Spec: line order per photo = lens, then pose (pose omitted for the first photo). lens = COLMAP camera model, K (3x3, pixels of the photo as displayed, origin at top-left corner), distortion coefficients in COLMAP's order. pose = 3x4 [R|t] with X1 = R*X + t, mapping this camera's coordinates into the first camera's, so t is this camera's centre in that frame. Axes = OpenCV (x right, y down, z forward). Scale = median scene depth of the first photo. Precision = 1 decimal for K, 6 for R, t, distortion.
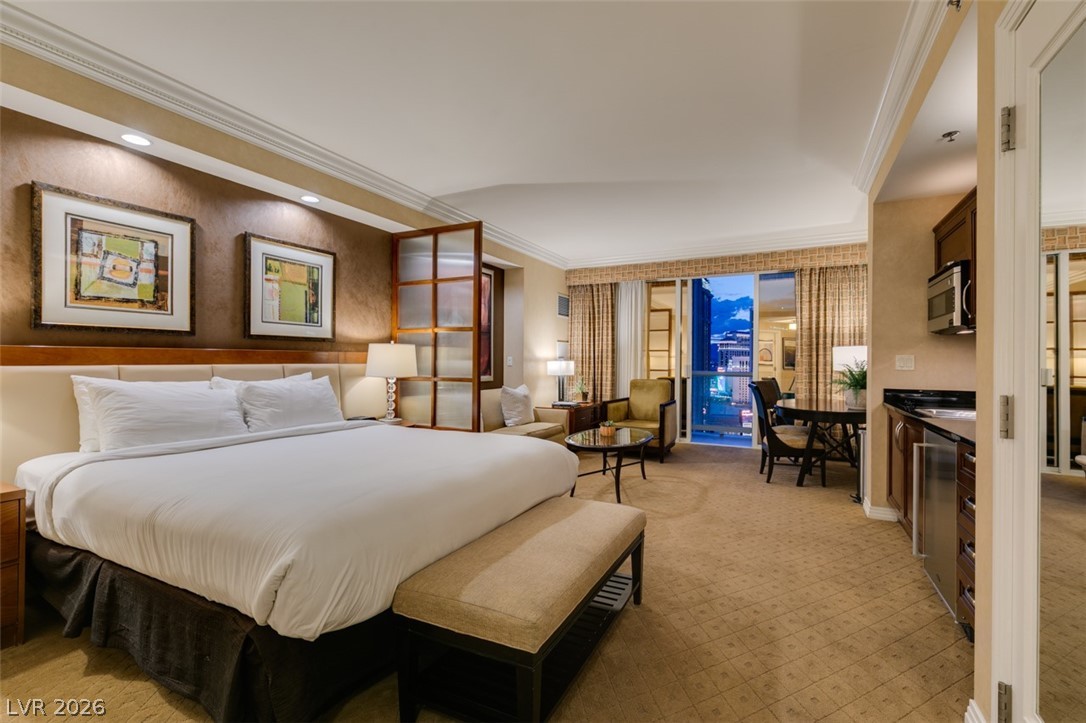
lens RADIAL K [[487.0, 0, 538.5], [0, 487.0, 360.2], [0, 0, 1]] dist [0.008280, -0.003277]
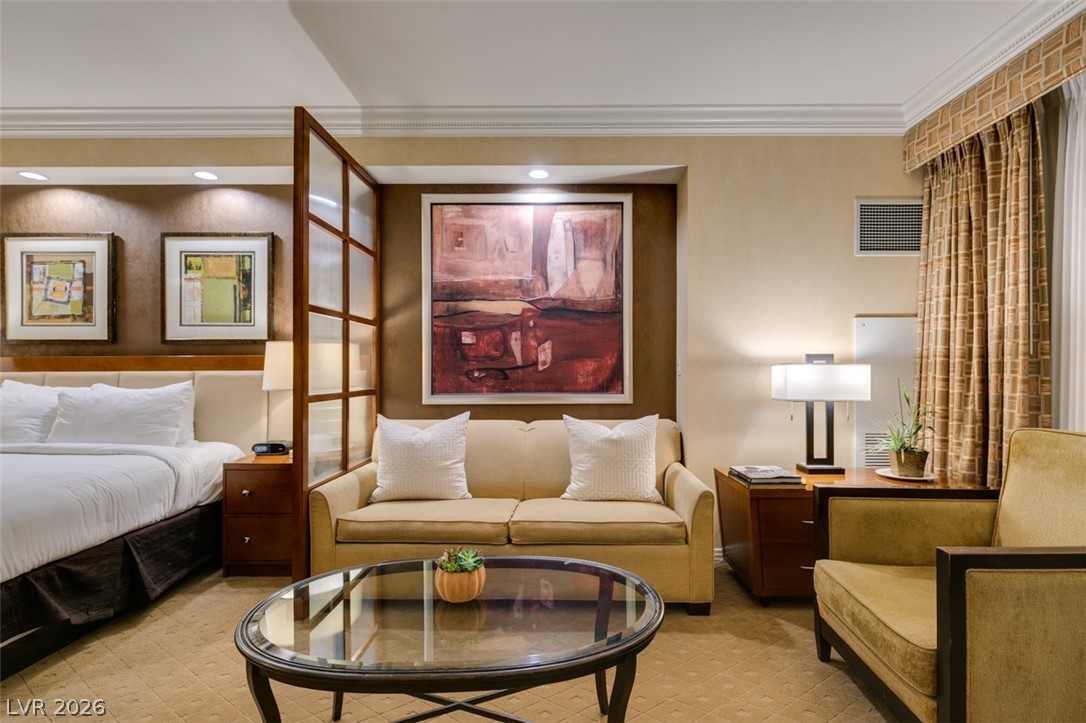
lens RADIAL K [[487.0, 0, 566.1], [0, 487.0, 372.1], [0, 0, 1]] dist [0.008280, -0.003277]
pose [[0.460249, 0.004109, -0.887780, 0.475868], [0.004942, 0.999962, 0.007191, 0.006000], [0.887776, -0.007697, 0.460211, 0.965842]]
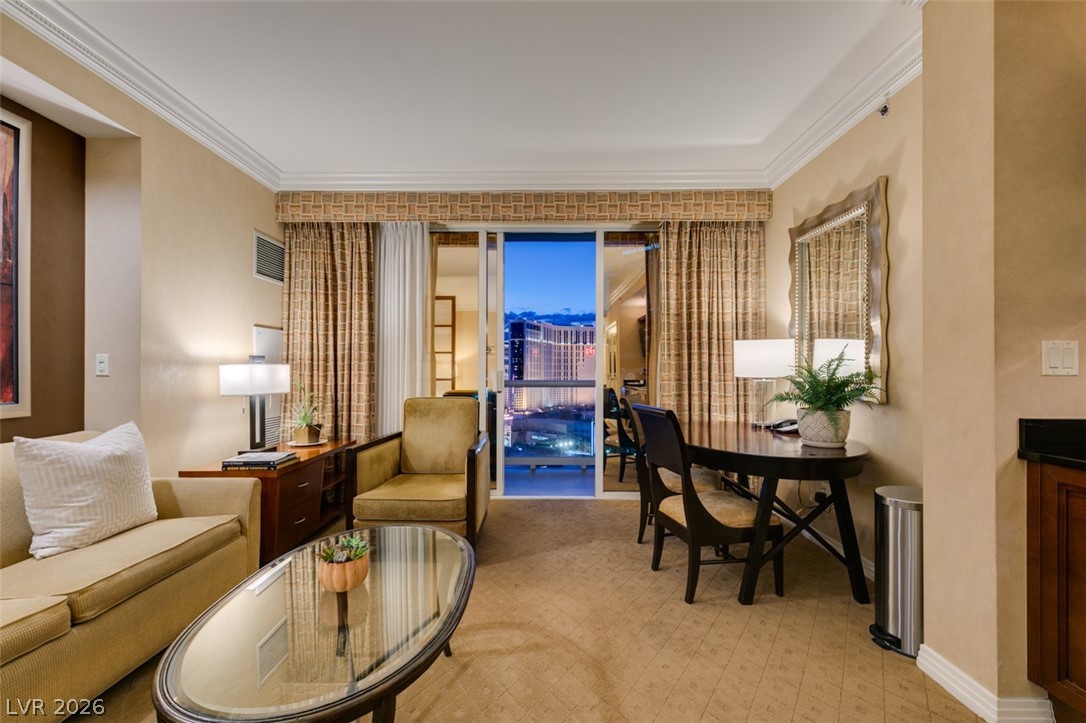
lens RADIAL K [[487.0, 0, 539.6], [0, 487.0, 367.1], [0, 0, 1]] dist [0.008280, -0.003277]
pose [[0.890081, -0.003276, 0.455792, 0.115002], [0.004752, 0.999987, -0.002092, 0.010037], [-0.455779, 0.004028, 0.890084, 0.678884]]
